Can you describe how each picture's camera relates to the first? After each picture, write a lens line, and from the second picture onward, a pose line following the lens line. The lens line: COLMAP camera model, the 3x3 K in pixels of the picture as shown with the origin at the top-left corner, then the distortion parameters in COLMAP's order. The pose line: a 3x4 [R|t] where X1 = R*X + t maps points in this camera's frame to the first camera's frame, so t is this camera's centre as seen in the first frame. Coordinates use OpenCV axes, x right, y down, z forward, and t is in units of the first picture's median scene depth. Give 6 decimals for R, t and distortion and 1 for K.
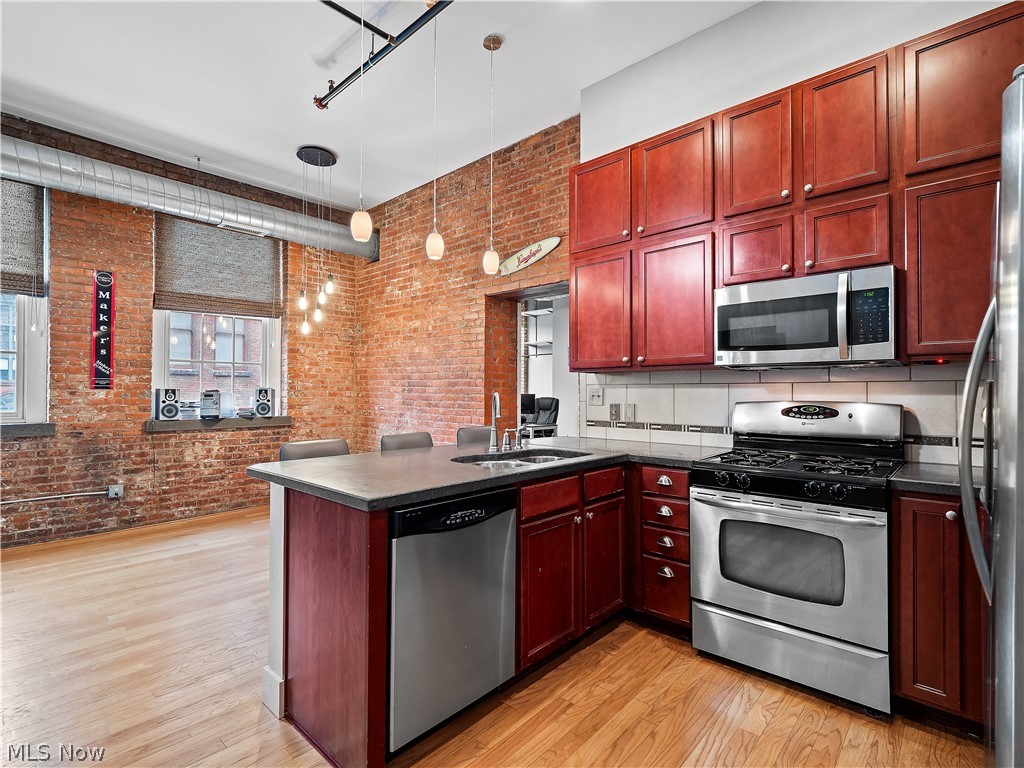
lens RADIAL K [[501.4, 0, 510.3], [0, 501.4, 386.6], [0, 0, 1]] dist [0.001891, -0.002873]
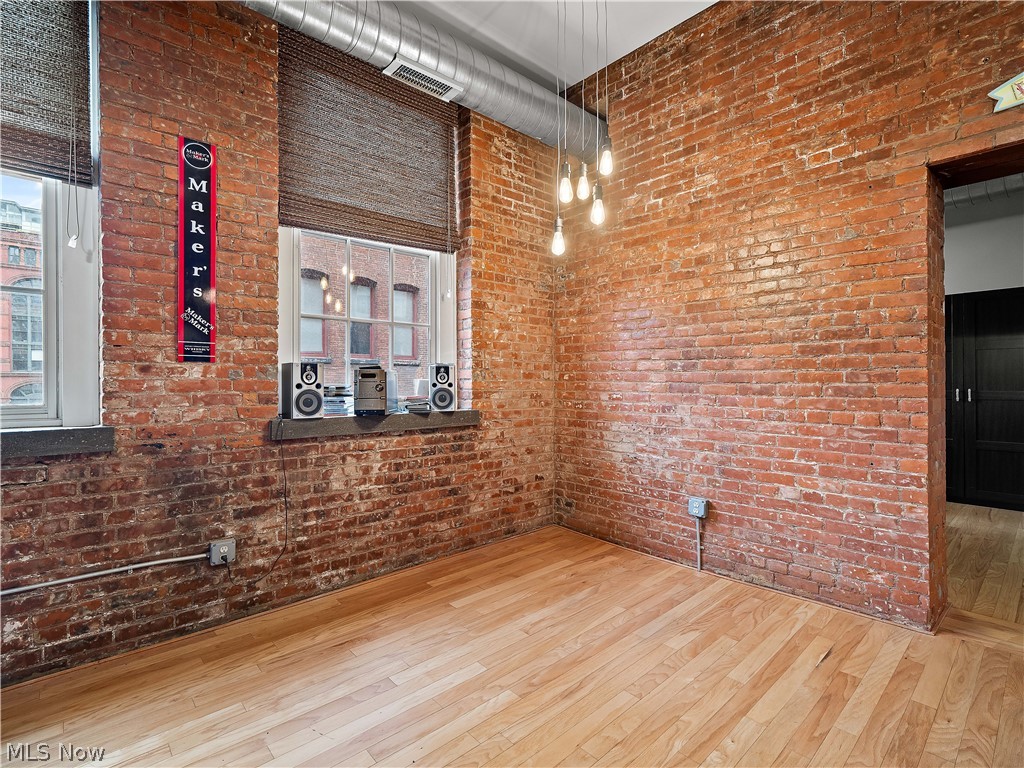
lens RADIAL K [[501.4, 0, 514.1], [0, 501.4, 381.7], [0, 0, 1]] dist [0.001891, -0.002873]
pose [[0.996157, -0.005640, -0.087408, -0.436700], [0.006619, 0.999919, 0.010914, 0.022678], [0.087339, -0.011450, 0.996113, 0.503796]]
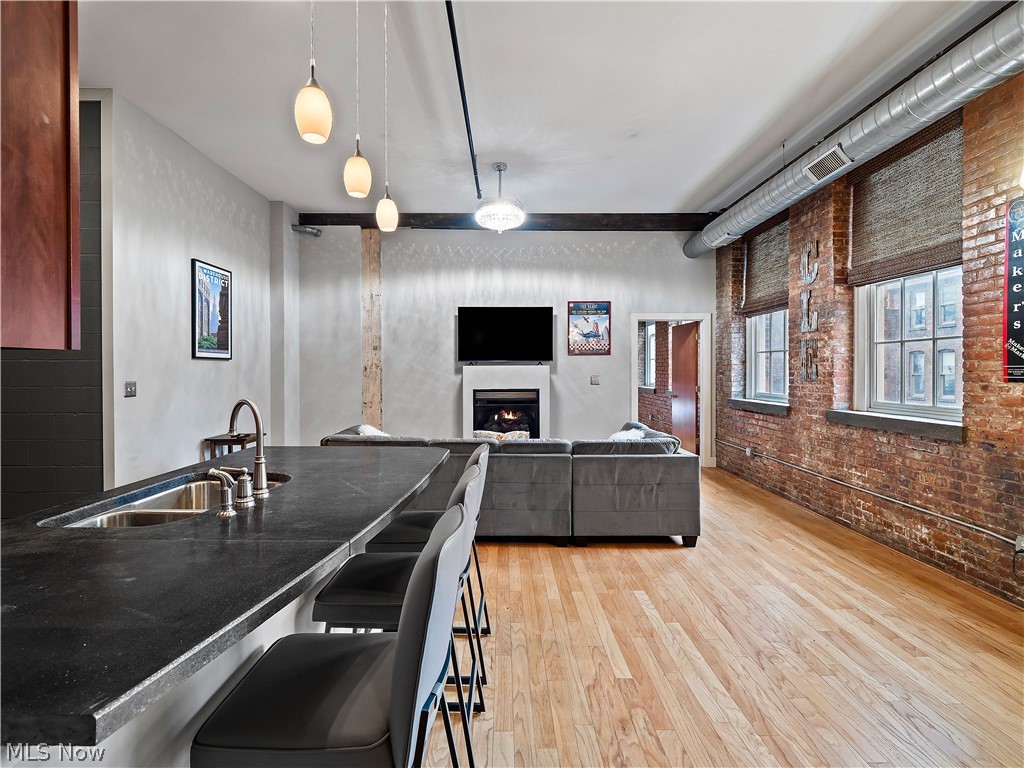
lens RADIAL K [[501.4, 0, 503.1], [0, 501.4, 373.6], [0, 0, 1]] dist [0.001891, -0.002873]
pose [[-0.723746, 0.002539, -0.690062, 0.108661], [0.007417, 0.999964, -0.004100, -0.008578], [0.690027, -0.008085, -0.723739, 1.020800]]
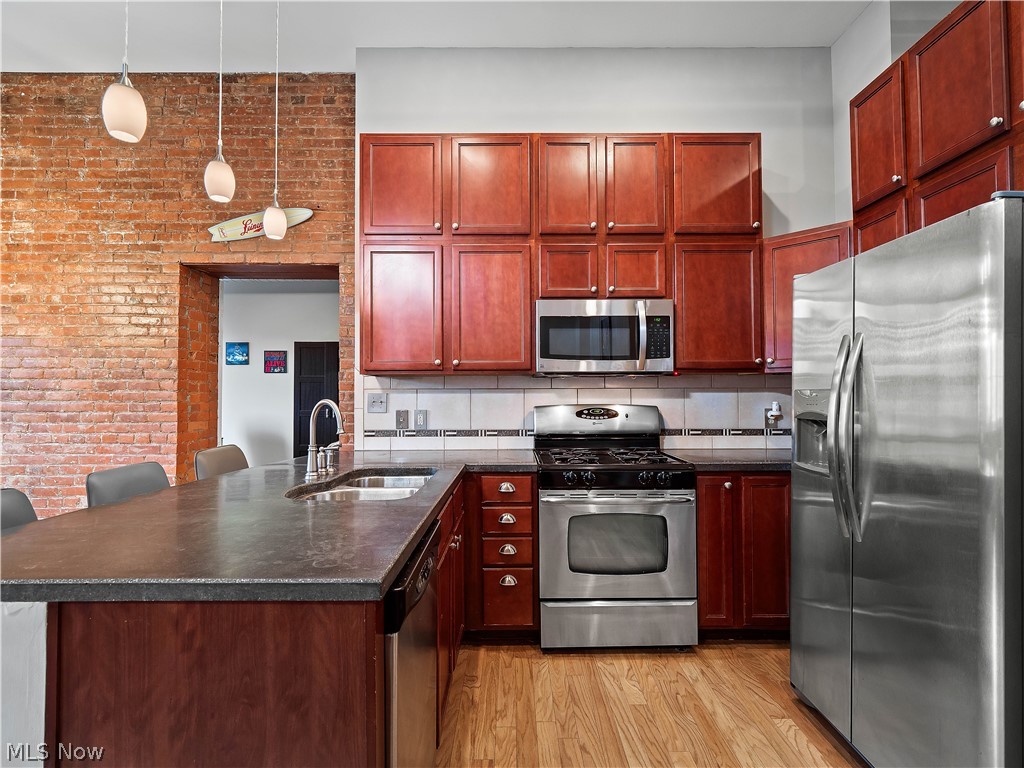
lens RADIAL K [[501.4, 0, 509.8], [0, 501.4, 386.4], [0, 0, 1]] dist [0.001891, -0.002873]
pose [[0.730994, 0.008593, 0.682329, -0.205862], [-0.004068, 0.999958, -0.008235, -0.001765], [-0.682371, 0.003243, 0.730999, 0.158927]]
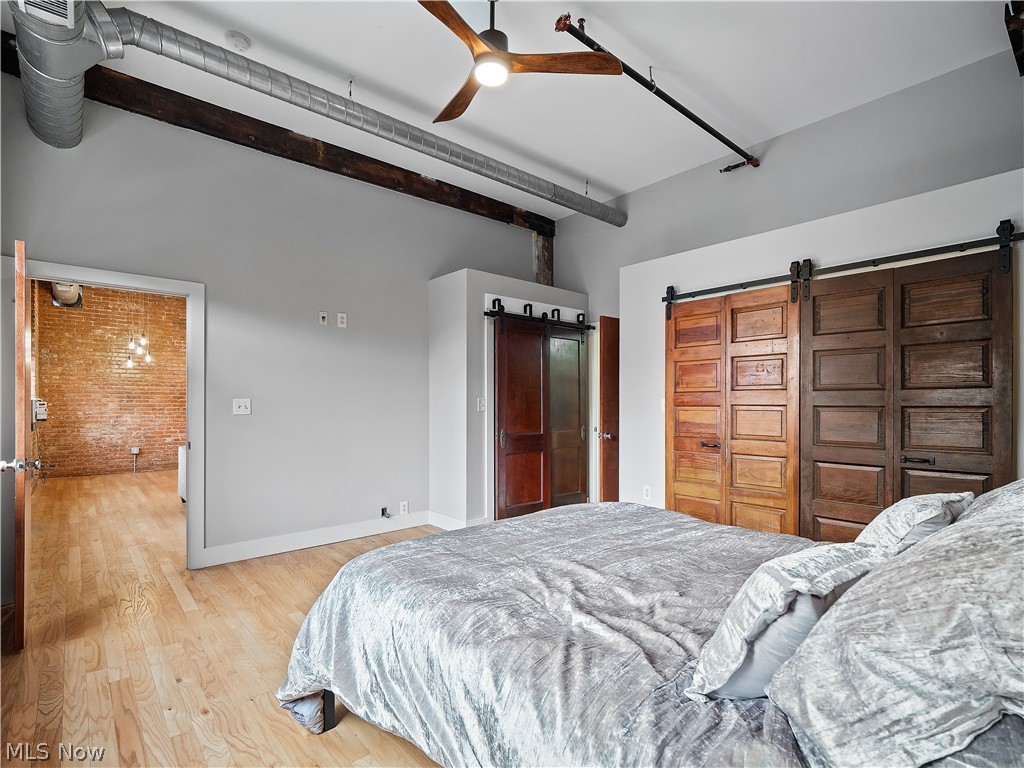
lens RADIAL K [[501.4, 0, 508.2], [0, 501.4, 400.1], [0, 0, 1]] dist [0.001891, -0.002873]
pose [[0.111562, 0.004354, 0.993748, -2.053202], [-0.011088, 0.999934, -0.003137, -0.003565], [-0.993696, -0.010668, 0.111603, -0.468695]]
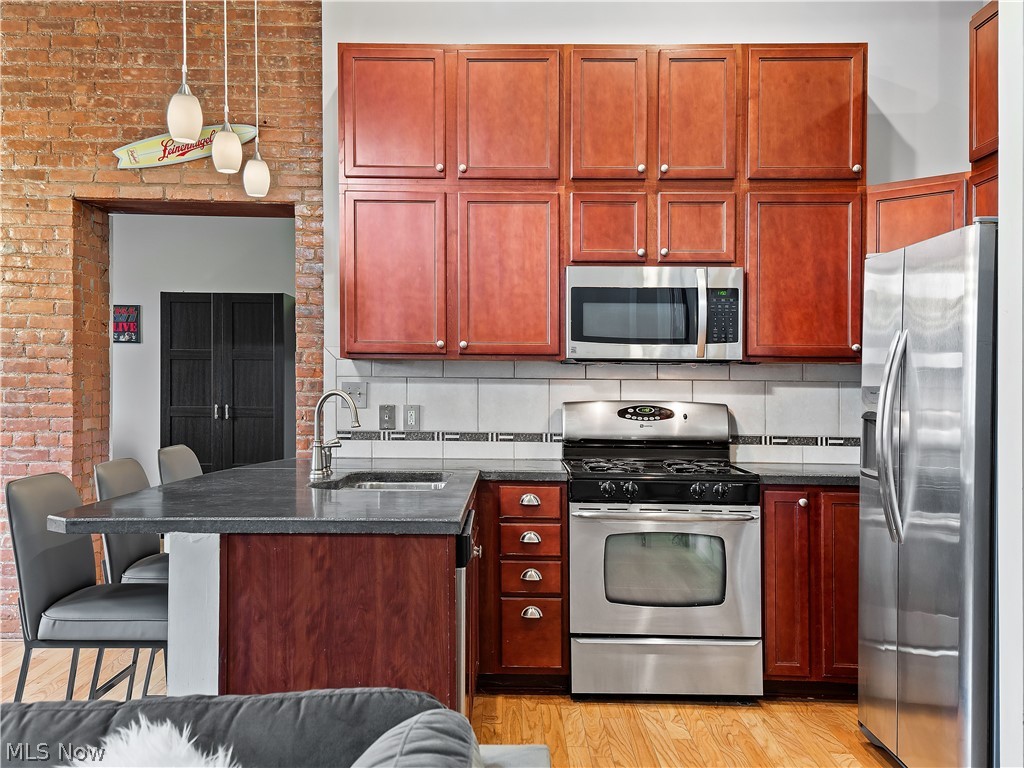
lens RADIAL K [[1048.0, 0, 483.9], [0, 1048.0, 375.3], [0, 0, 1]] dist [0.101958, 0.000000]
pose [[0.740646, 0.011383, 0.671799, -0.504457], [-0.015843, 0.999874, 0.000525, -0.007261], [-0.671708, -0.011032, 0.740734, -0.113131]]
